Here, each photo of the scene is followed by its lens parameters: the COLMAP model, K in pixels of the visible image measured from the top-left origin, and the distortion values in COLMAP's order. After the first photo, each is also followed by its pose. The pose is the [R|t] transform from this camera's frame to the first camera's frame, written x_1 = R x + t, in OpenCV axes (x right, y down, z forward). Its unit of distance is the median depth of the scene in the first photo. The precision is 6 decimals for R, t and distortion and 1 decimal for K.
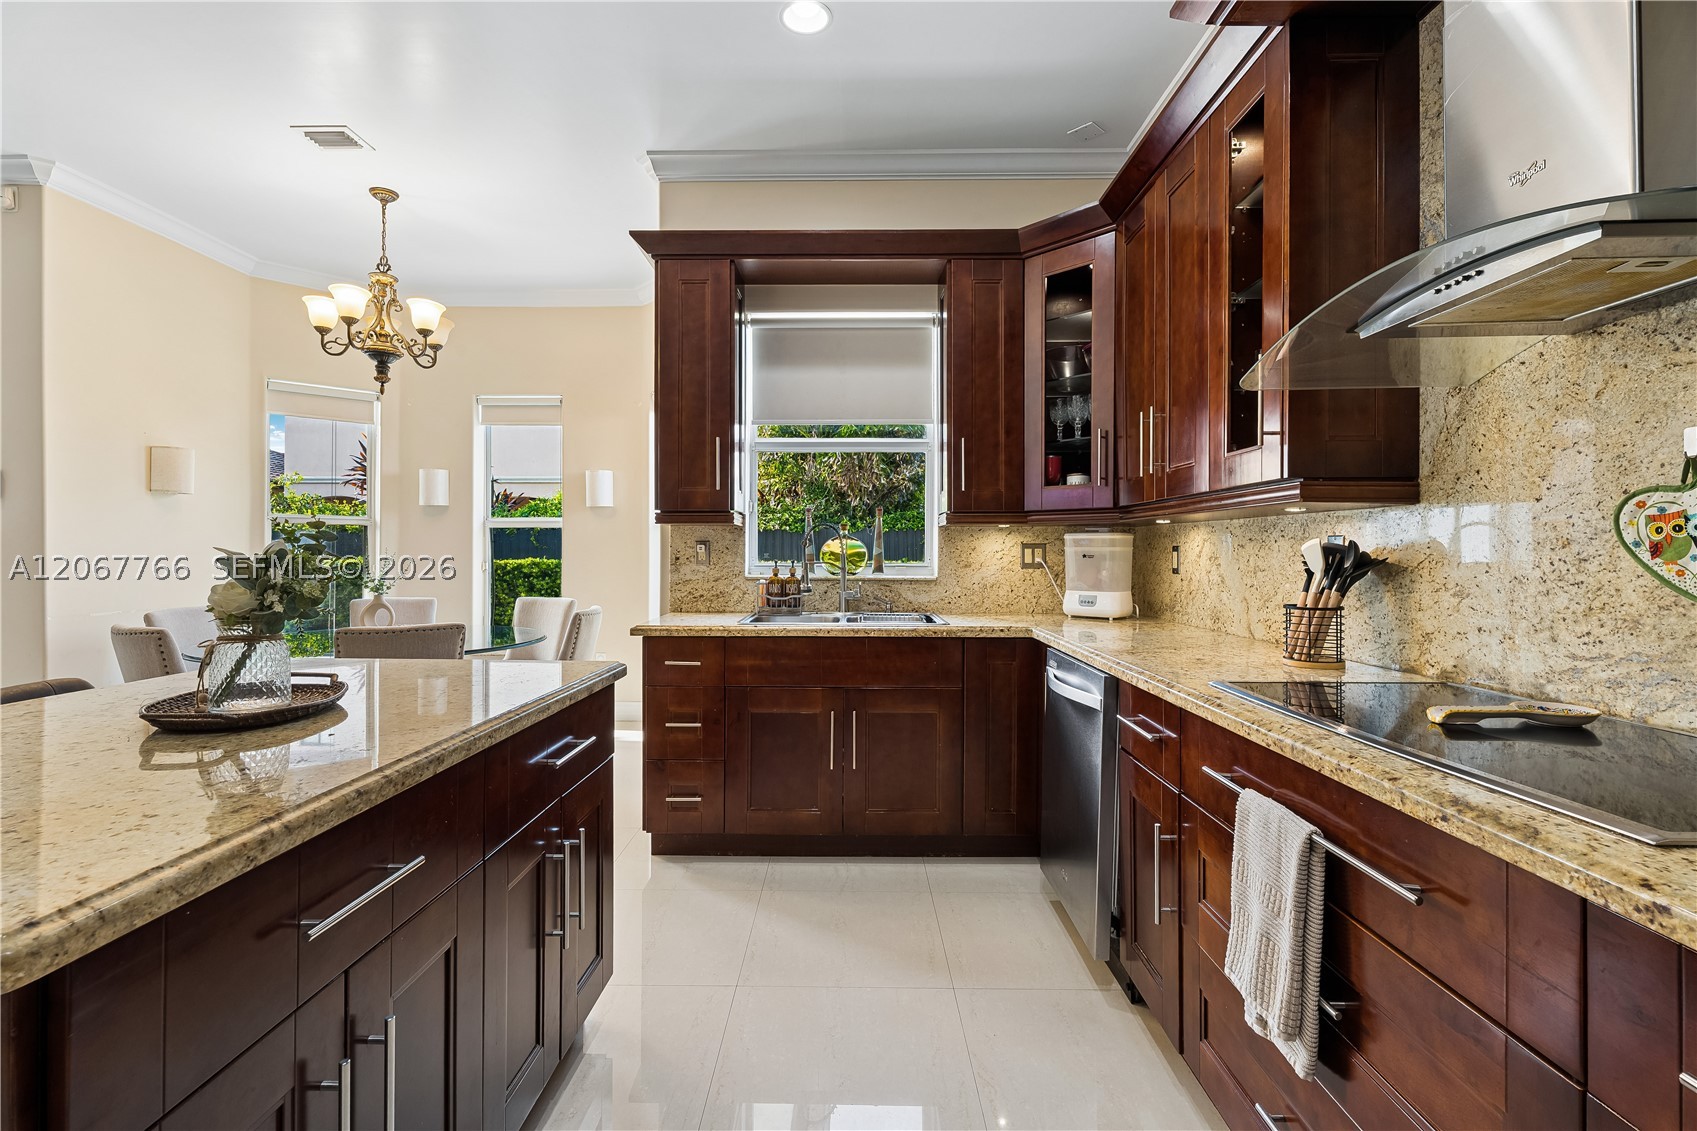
lens RADIAL K [[756.9, 0, 850.9], [0, 756.9, 557.7], [0, 0, 1]] dist [0.000530, -0.000101]
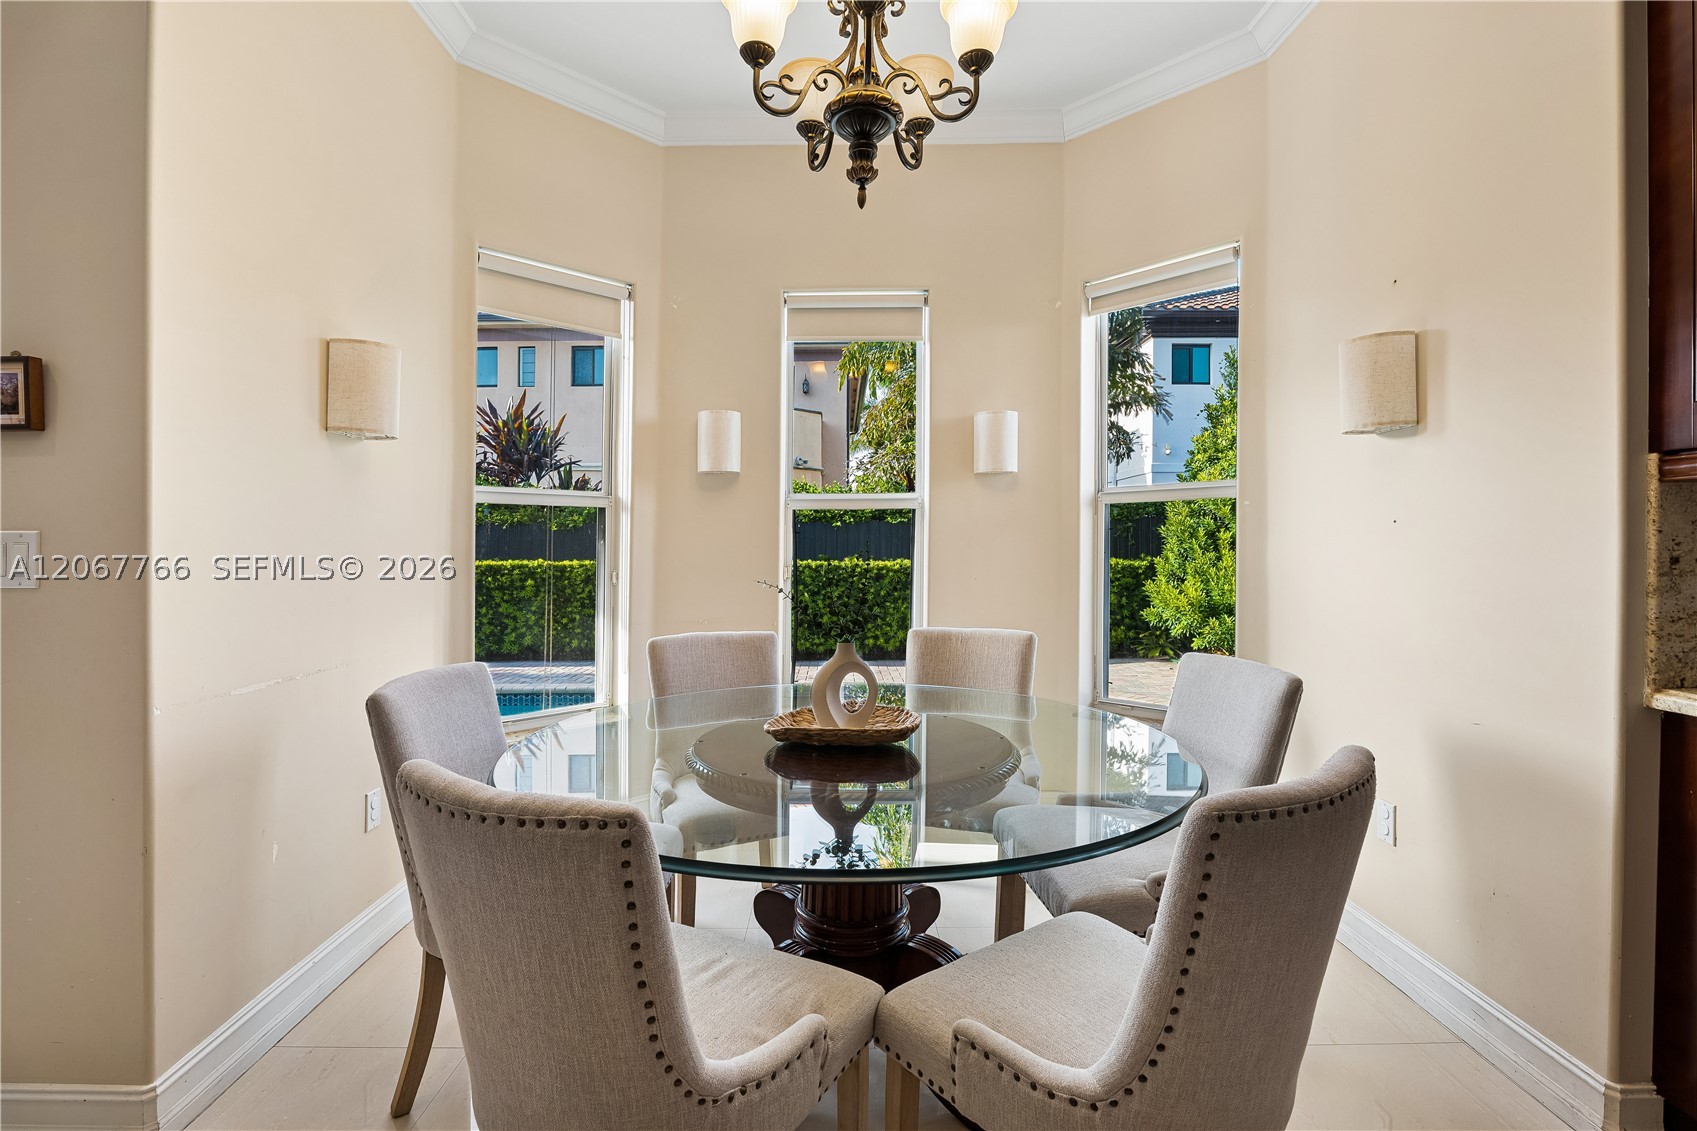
lens RADIAL K [[796.6, 0, 836.1], [0, 796.6, 565.0], [0, 0, 1]] dist [-0.003587, -0.000203]
pose [[0.999974, -0.005926, 0.004007, -0.695731], [0.005872, 0.999895, 0.013272, -0.004936], [-0.004085, -0.013248, 0.999904, 0.556873]]
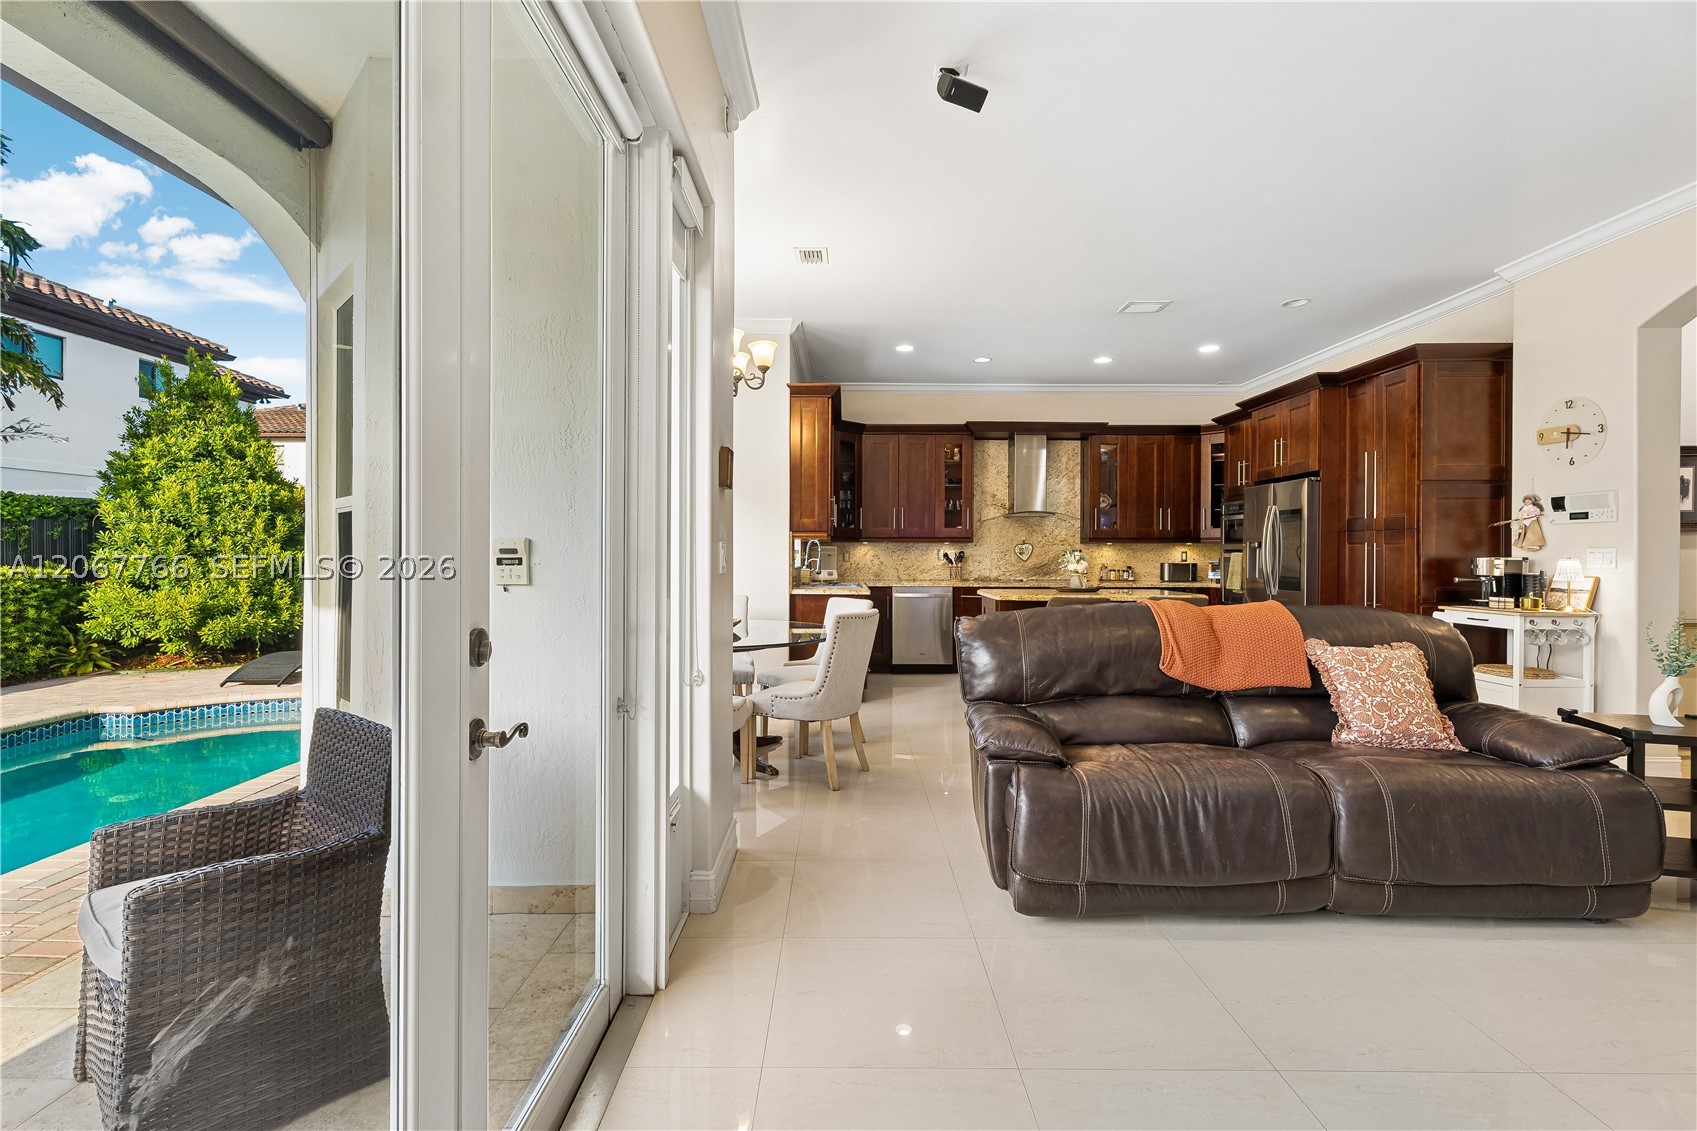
lens RADIAL K [[763.3, 0, 842.4], [0, 763.3, 559.1], [0, 0, 1]] dist [-0.000504, -0.000191]
pose [[-0.000776, -0.008528, 0.999963, -1.968931], [0.006448, 0.999943, 0.008532, -0.009998], [-0.999979, 0.006454, -0.000721, 0.889809]]
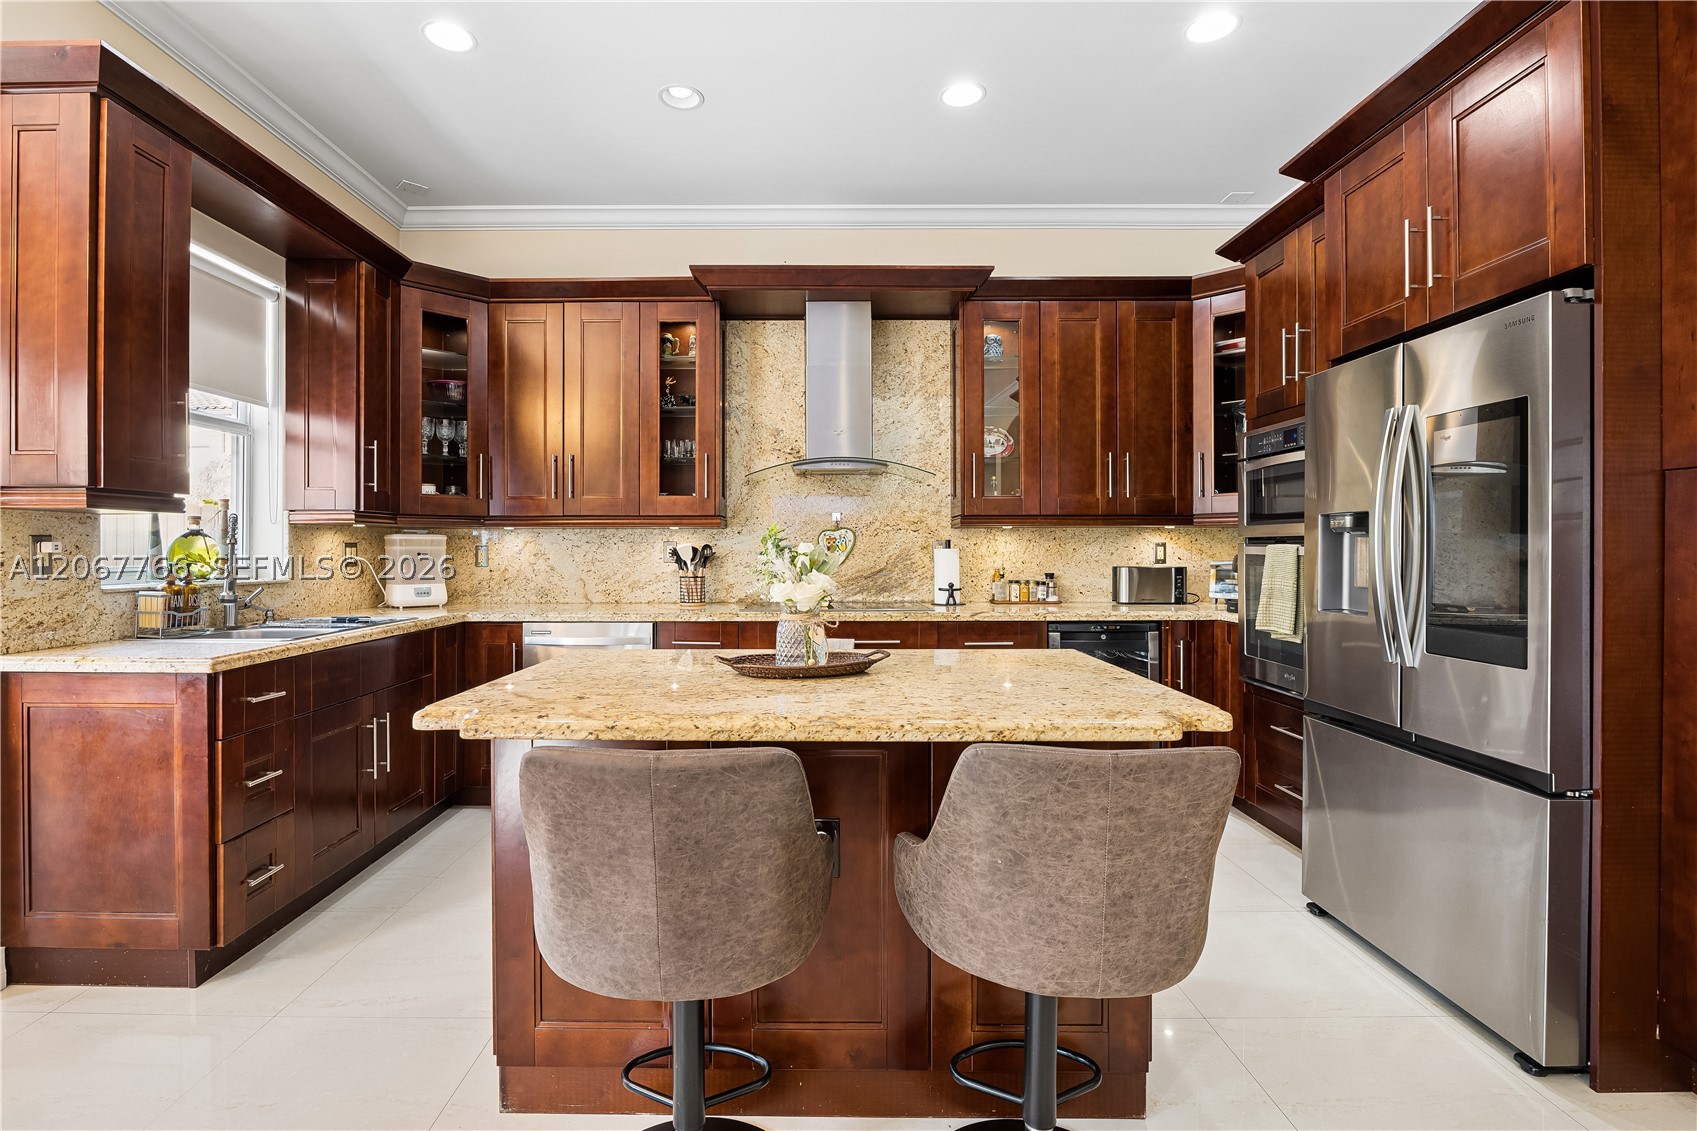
lens RADIAL K [[795.7, 0, 812.6], [0, 795.7, 553.8], [0, 0, 1]] dist [-0.014878, -0.000578]
pose [[0.002558, -0.006849, 0.999973, -0.837062], [0.010734, 0.999919, 0.006821, -0.004197], [-0.999939, 0.010716, 0.002631, 0.365548]]
